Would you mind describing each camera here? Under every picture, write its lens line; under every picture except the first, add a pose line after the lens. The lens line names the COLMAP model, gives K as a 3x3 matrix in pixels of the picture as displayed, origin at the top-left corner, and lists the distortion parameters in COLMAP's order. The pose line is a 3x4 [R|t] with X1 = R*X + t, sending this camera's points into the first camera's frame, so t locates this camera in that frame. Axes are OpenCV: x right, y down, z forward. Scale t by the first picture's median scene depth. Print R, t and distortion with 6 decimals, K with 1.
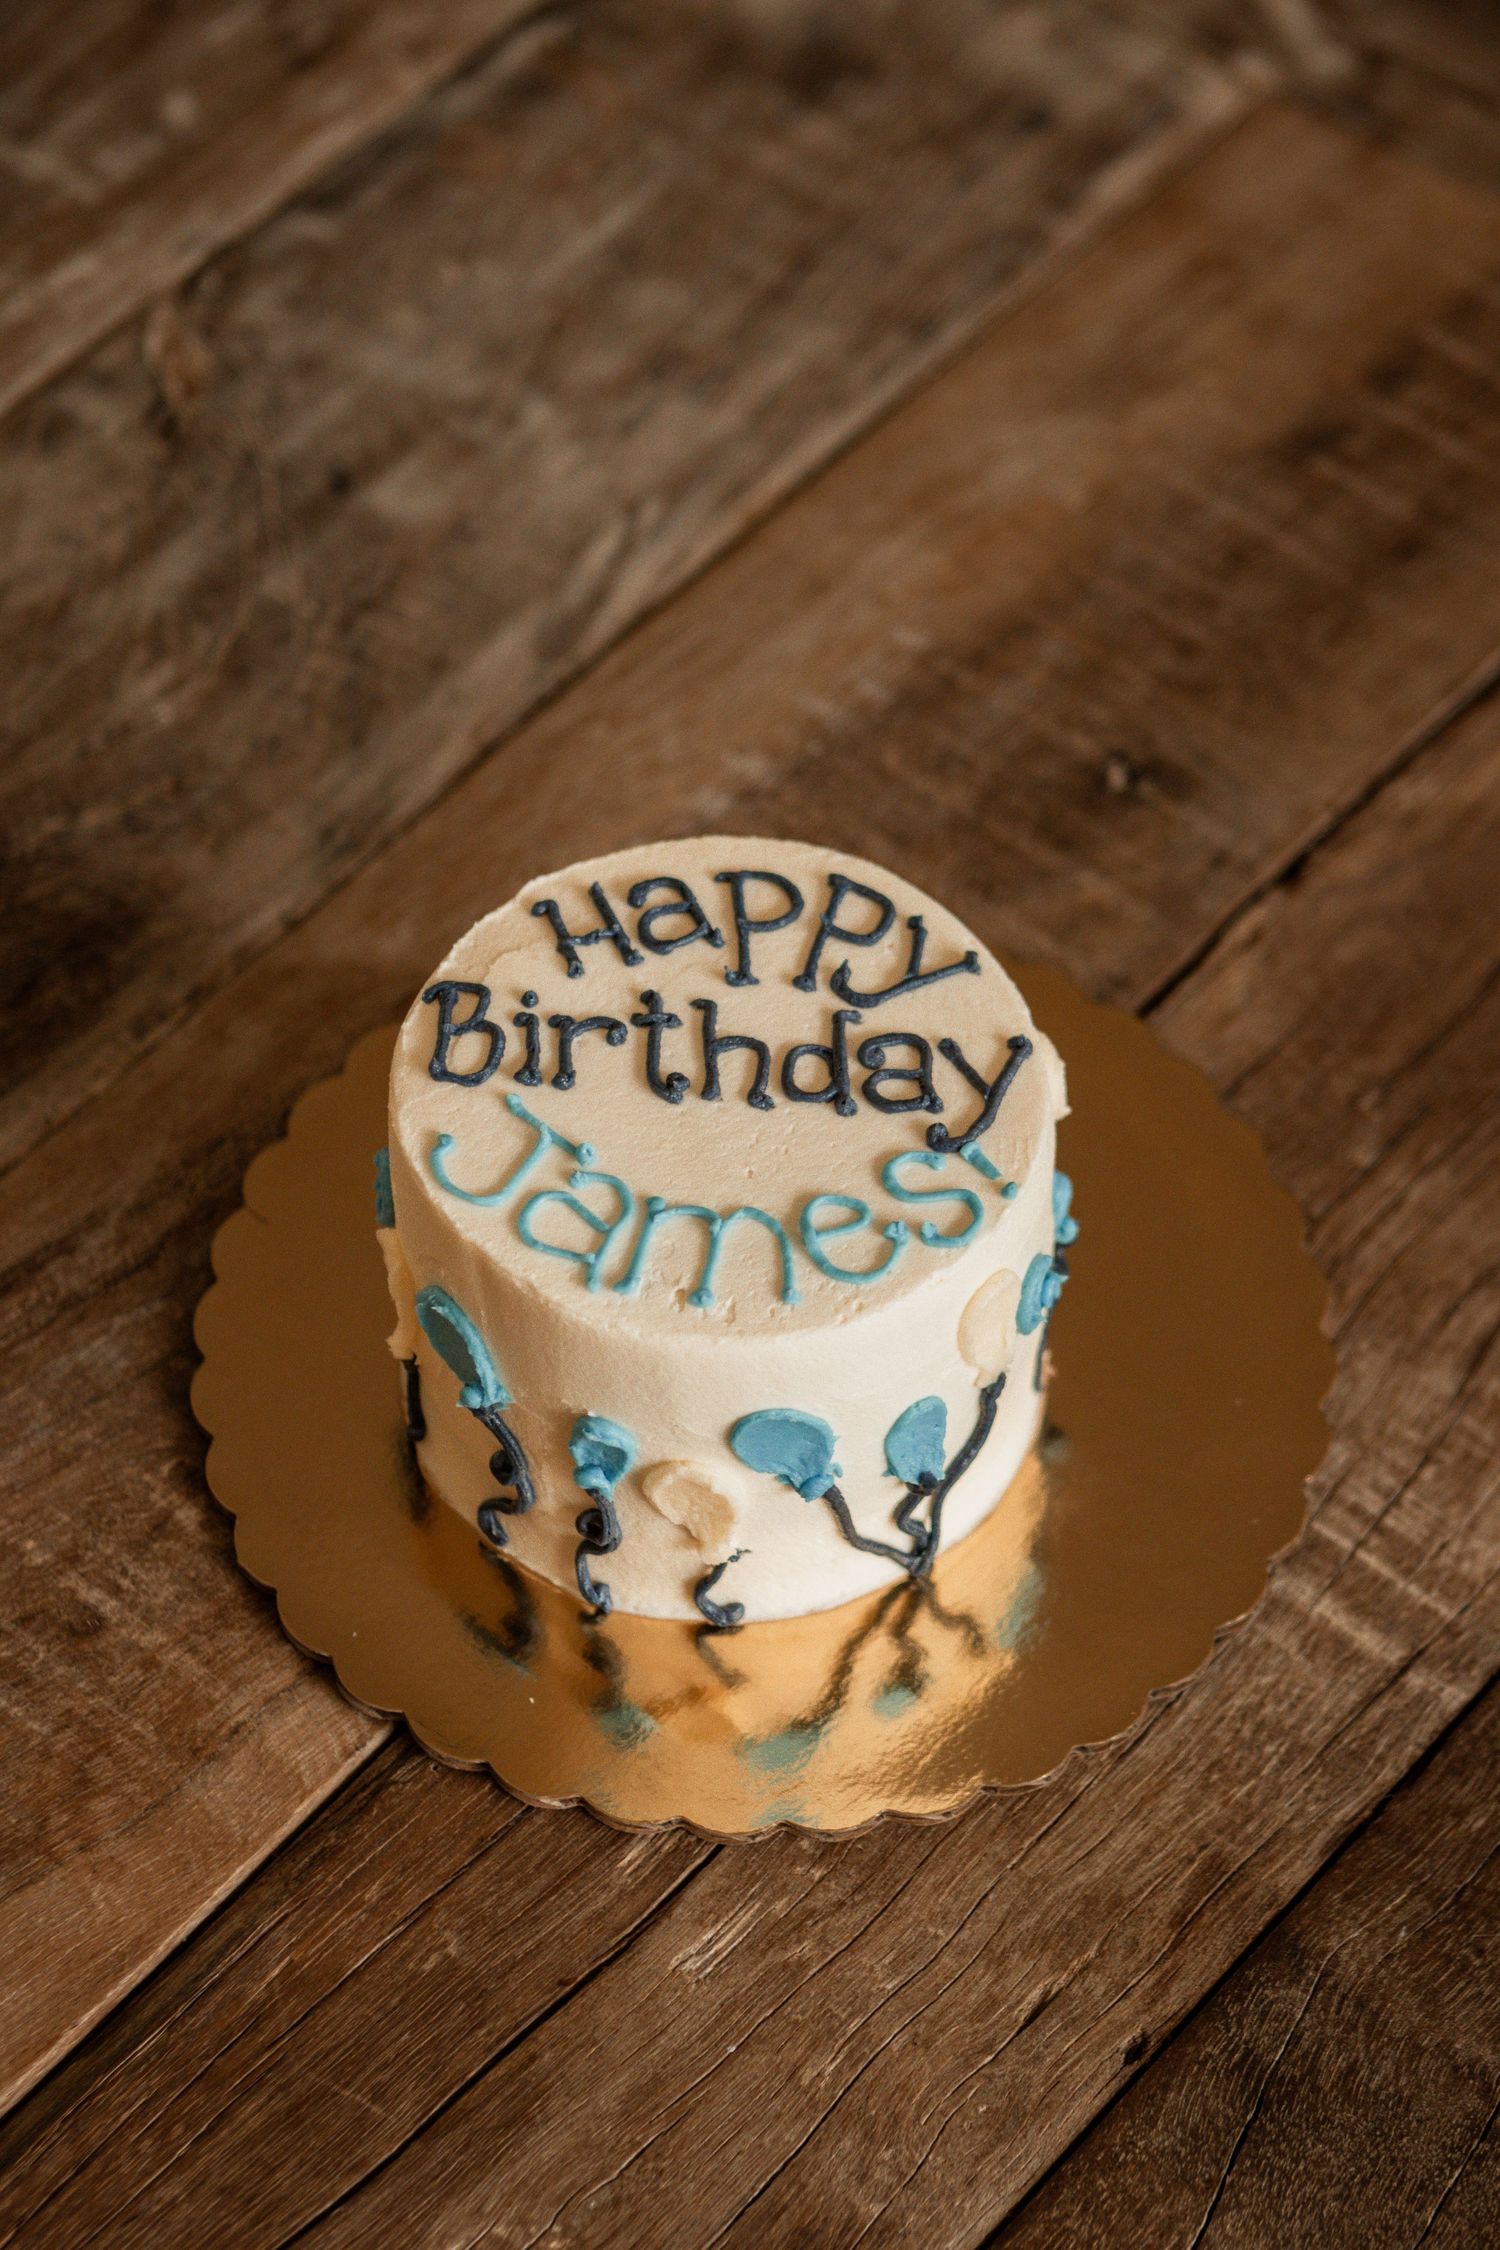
lens RADIAL K [[5748.0, 0, 750.0], [0, 5748.0, 1125.0], [0, 0, 1]] dist [-0.009488, -0.192120]
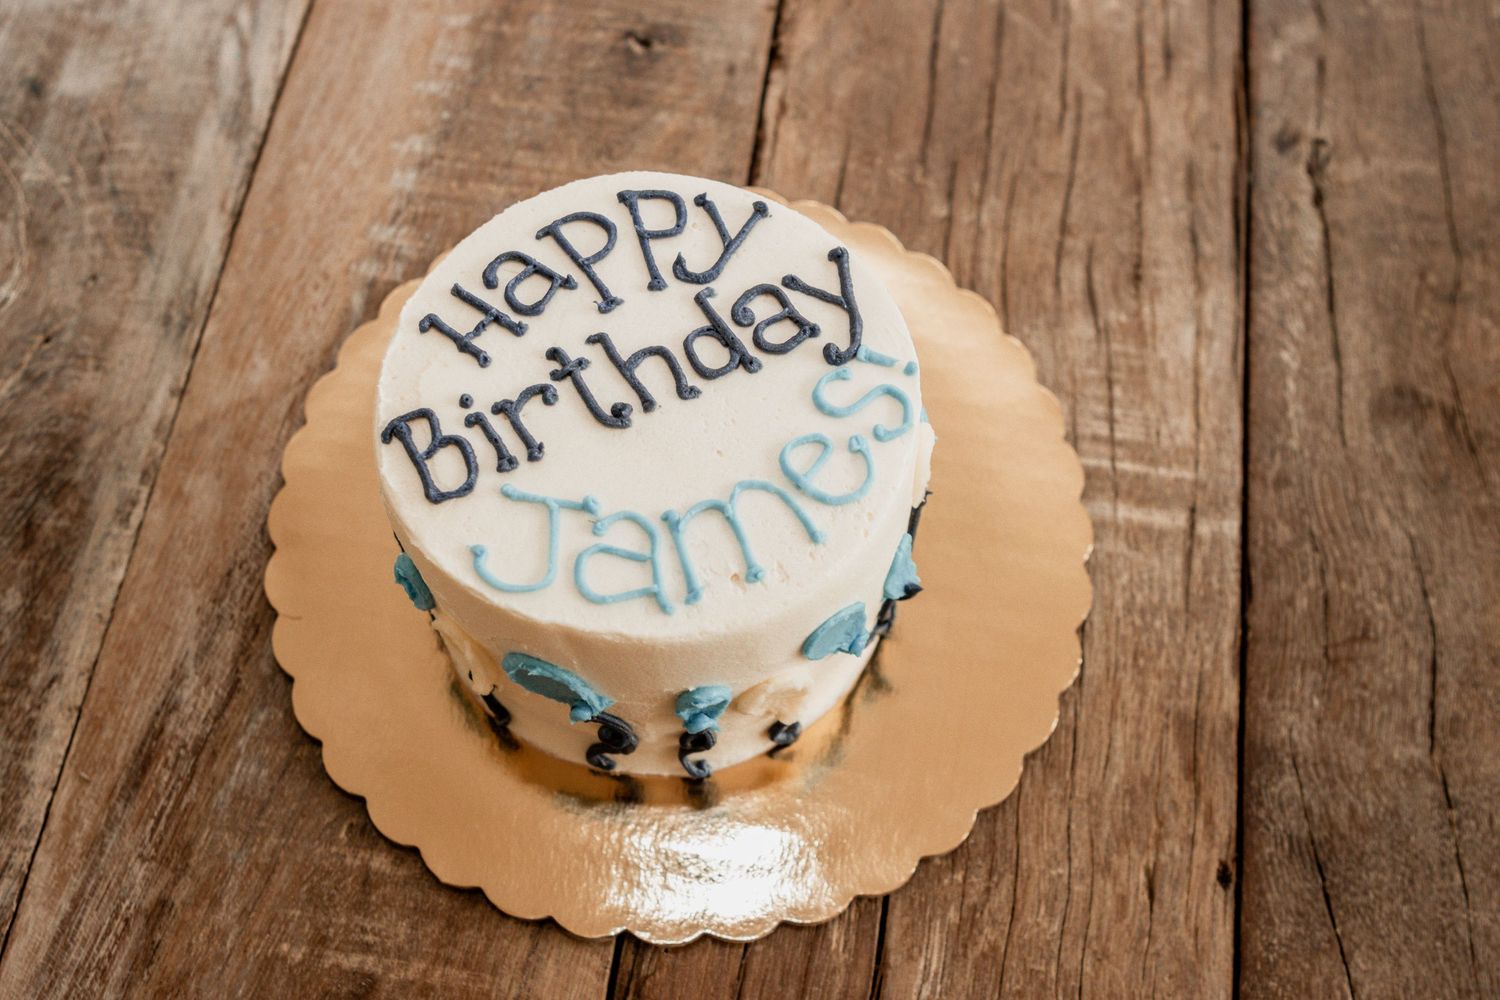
lens RADIAL K [[1650.0, 0, 750.0], [0, 1650.0, 500.0], [0, 0, 1]] dist [-0.090077, 0.017160]
pose [[0.844834, -0.476554, 0.243210, -0.080997], [0.409016, 0.868312, 0.280608, -0.075362], [-0.344907, -0.137591, 0.928498, 0.662287]]
